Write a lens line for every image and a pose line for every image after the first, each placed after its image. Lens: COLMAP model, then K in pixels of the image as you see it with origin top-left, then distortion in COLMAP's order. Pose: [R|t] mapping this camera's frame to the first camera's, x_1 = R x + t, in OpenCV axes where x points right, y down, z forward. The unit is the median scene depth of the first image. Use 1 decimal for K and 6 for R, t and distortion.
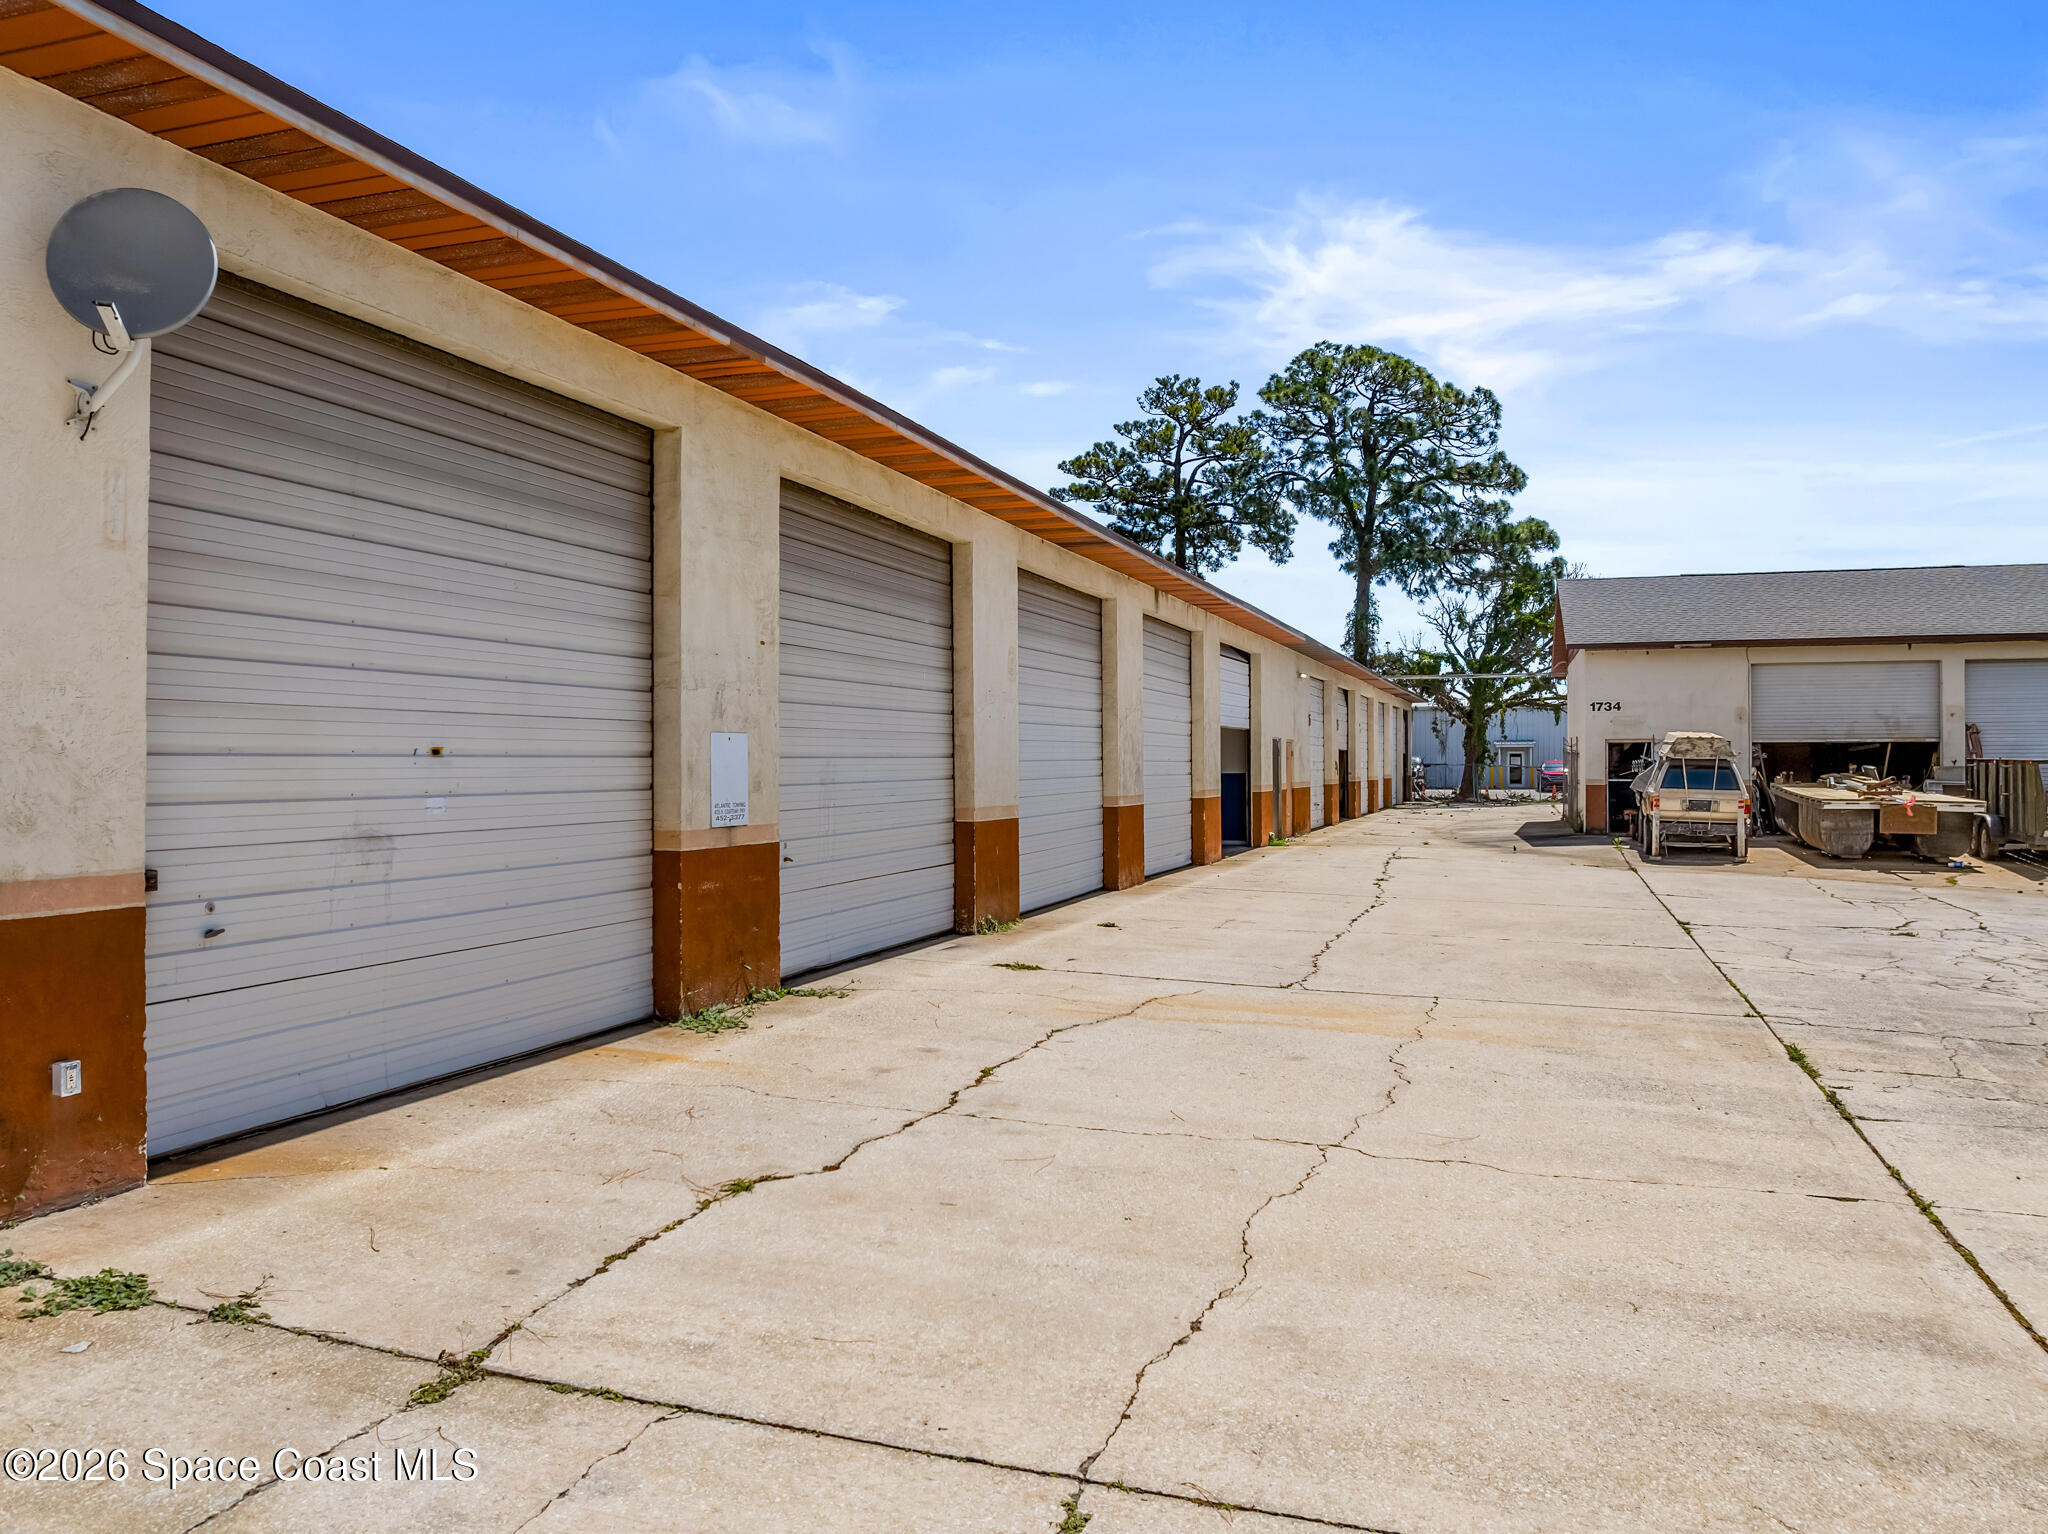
lens RADIAL K [[1482.2, 0, 1012.4], [0, 1482.2, 771.0], [0, 0, 1]] dist [-0.058730, 0.010769]
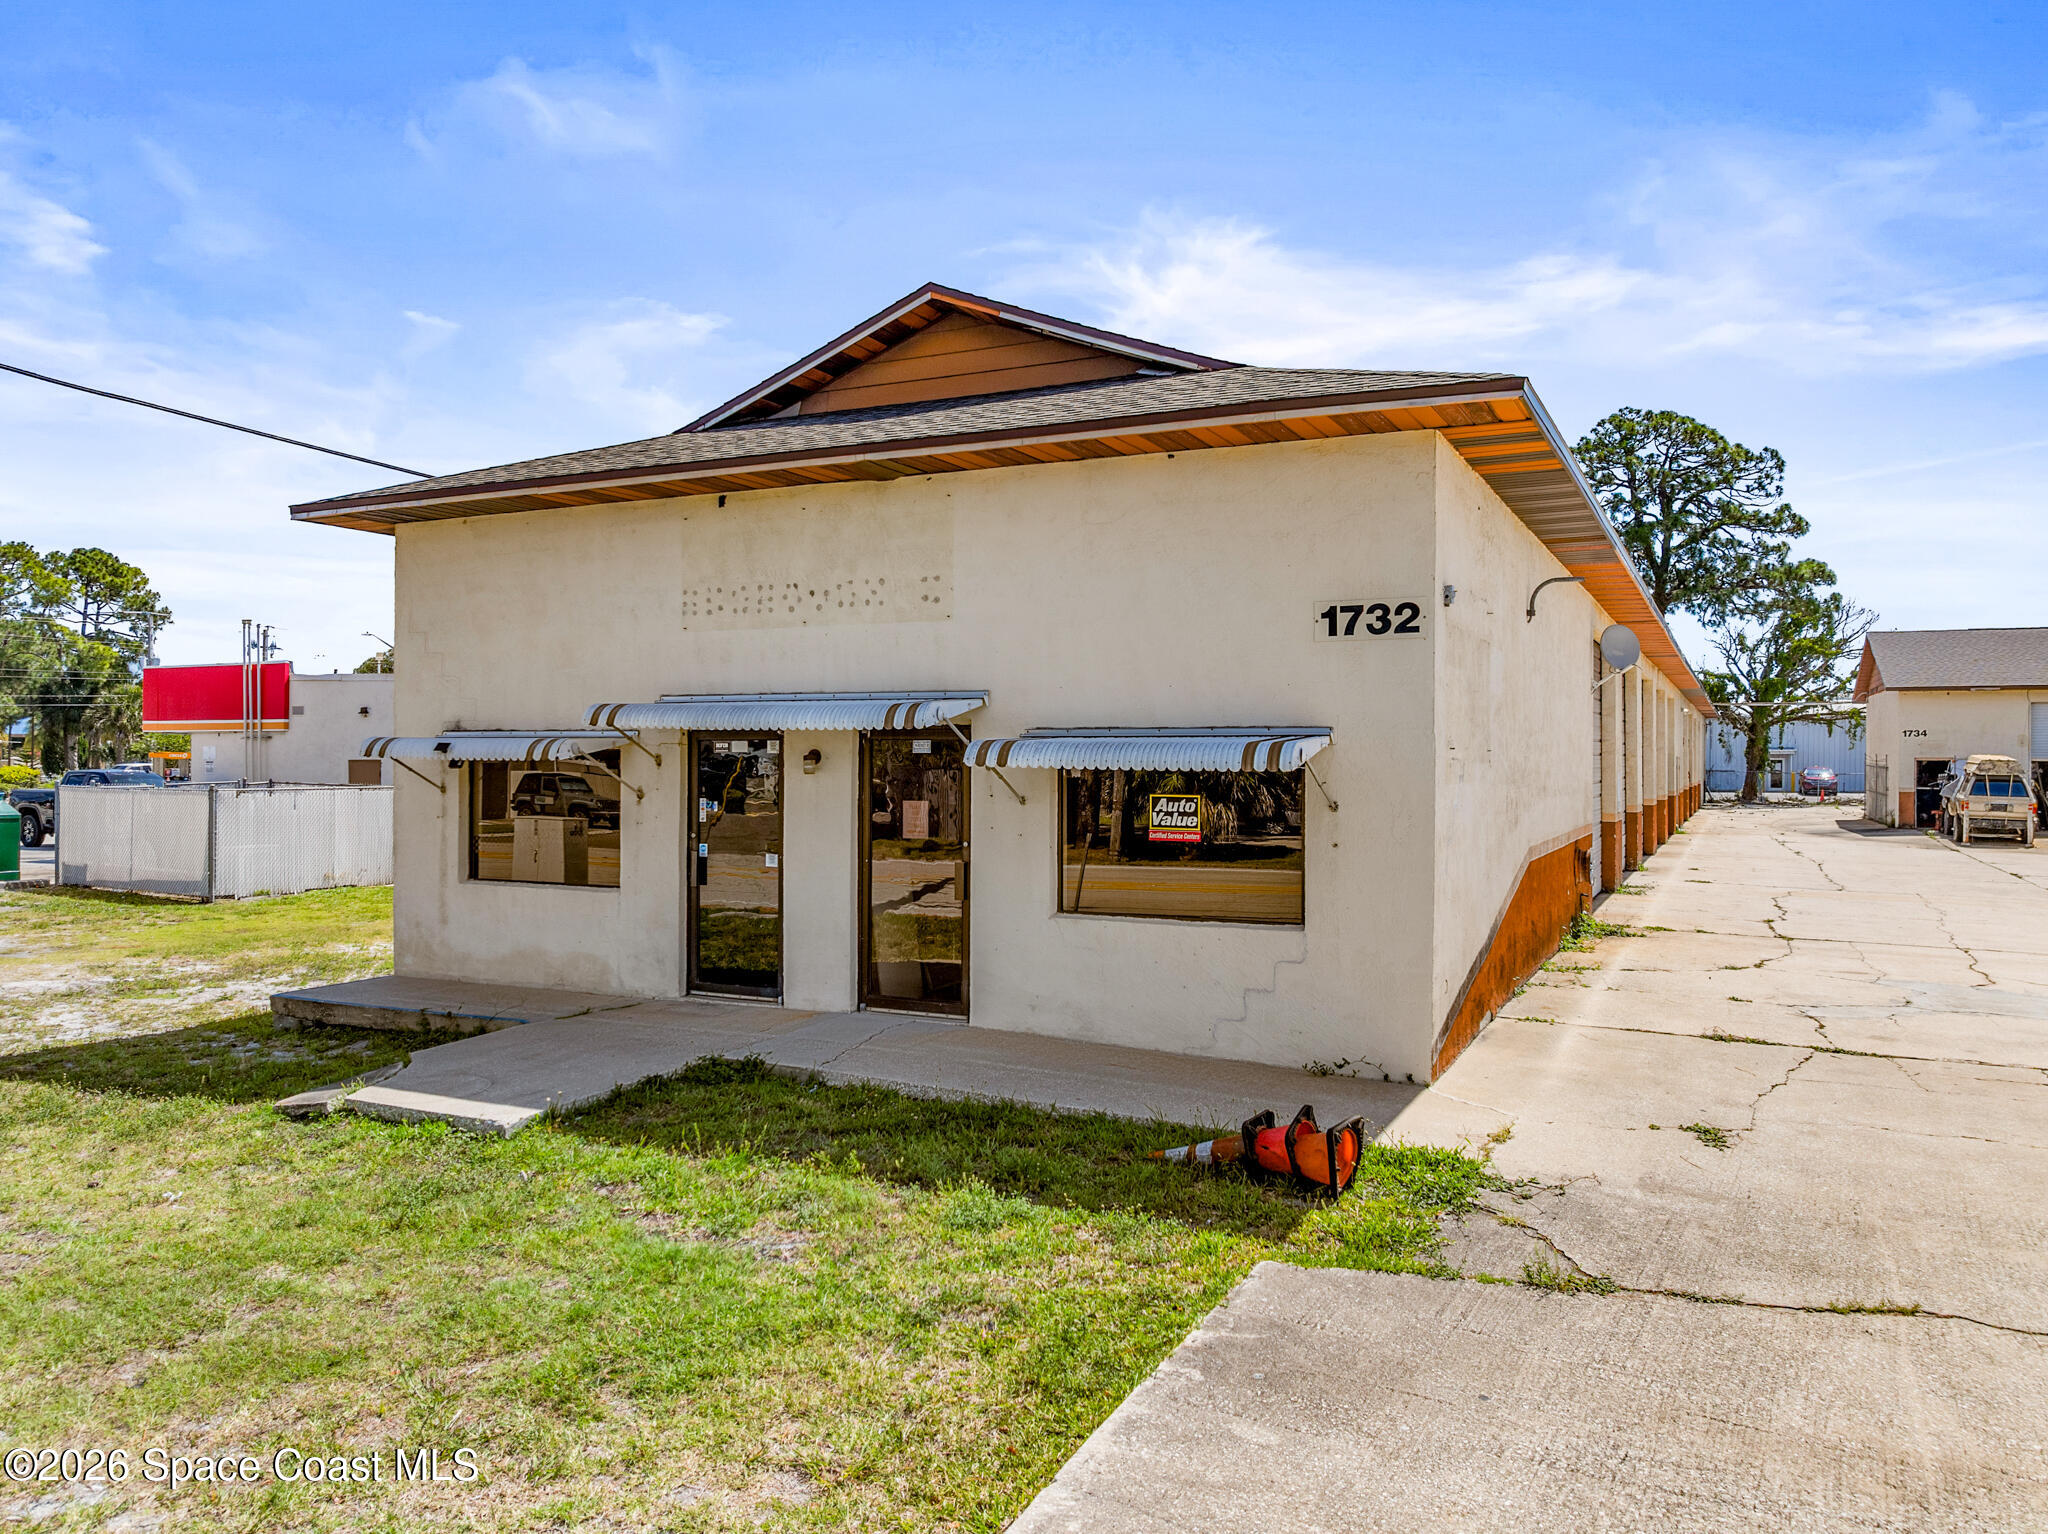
lens RADIAL K [[1482.2, 0, 1031.5], [0, 1482.2, 757.1], [0, 0, 1]] dist [-0.058730, 0.010769]
pose [[0.993595, 0.007316, -0.112766, -0.125204], [-0.008065, 0.999948, -0.006185, -0.003807], [0.112715, 0.007055, 0.993602, -0.205420]]
